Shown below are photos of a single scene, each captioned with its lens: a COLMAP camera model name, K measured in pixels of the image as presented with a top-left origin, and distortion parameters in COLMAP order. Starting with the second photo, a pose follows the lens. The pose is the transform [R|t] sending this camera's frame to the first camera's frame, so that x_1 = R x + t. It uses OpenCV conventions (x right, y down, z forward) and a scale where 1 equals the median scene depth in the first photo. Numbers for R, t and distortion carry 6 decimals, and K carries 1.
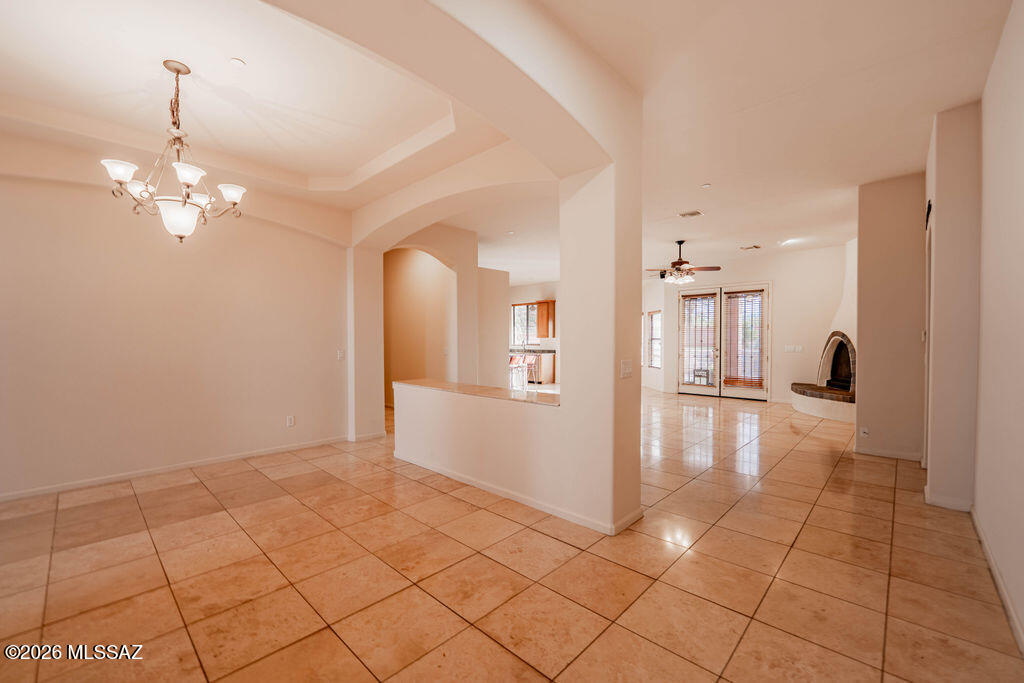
lens RADIAL K [[411.0, 0, 511.8], [0, 411.0, 345.9], [0, 0, 1]] dist [-0.000244, -0.000087]
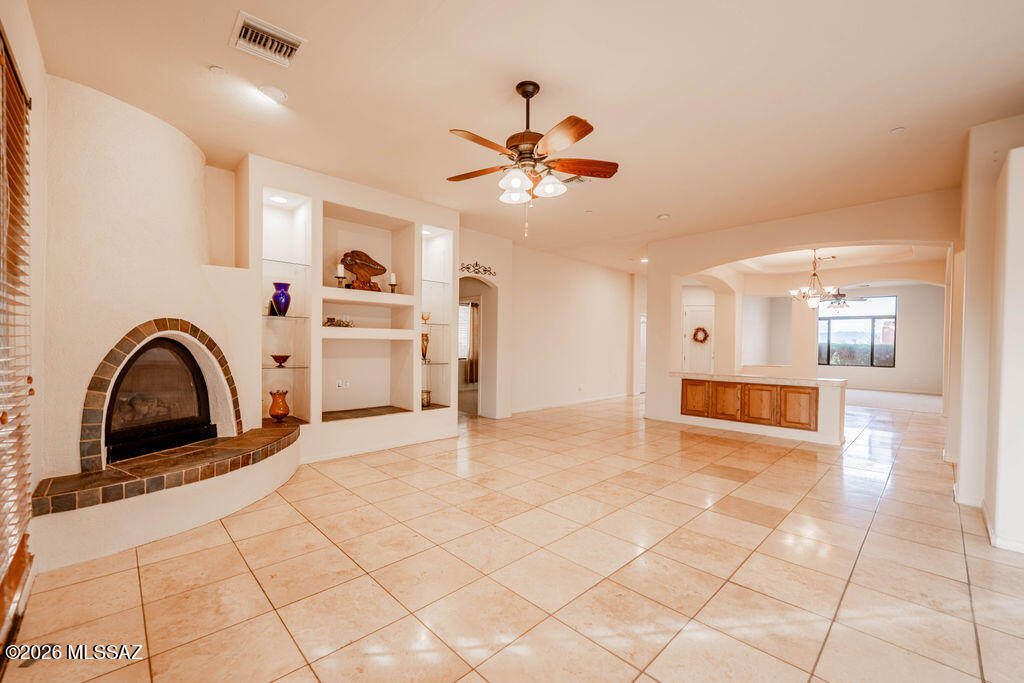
lens RADIAL K [[413.7, 0, 507.2], [0, 413.7, 350.8], [0, 0, 1]] dist [-0.001187, -0.000171]
pose [[-0.998681, -0.010464, 0.050263, 0.327662], [-0.008579, 0.999257, 0.037564, -0.016435], [-0.050618, 0.037083, -0.998029, 1.129848]]
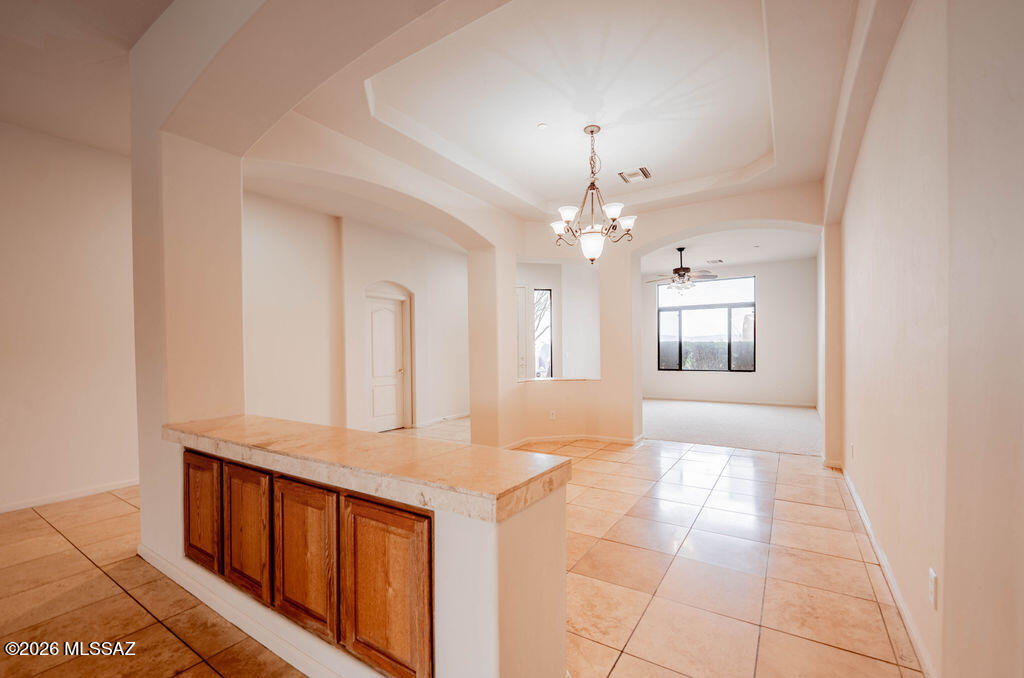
lens RADIAL K [[428.3, 0, 510.8], [0, 428.3, 353.7], [0, 0, 1]] dist [0.001360, 0.000047]
pose [[-0.984758, 0.012368, -0.173487, -0.101436], [0.007804, 0.999606, 0.026963, 0.000003], [0.173752, 0.025198, -0.984467, 0.643833]]
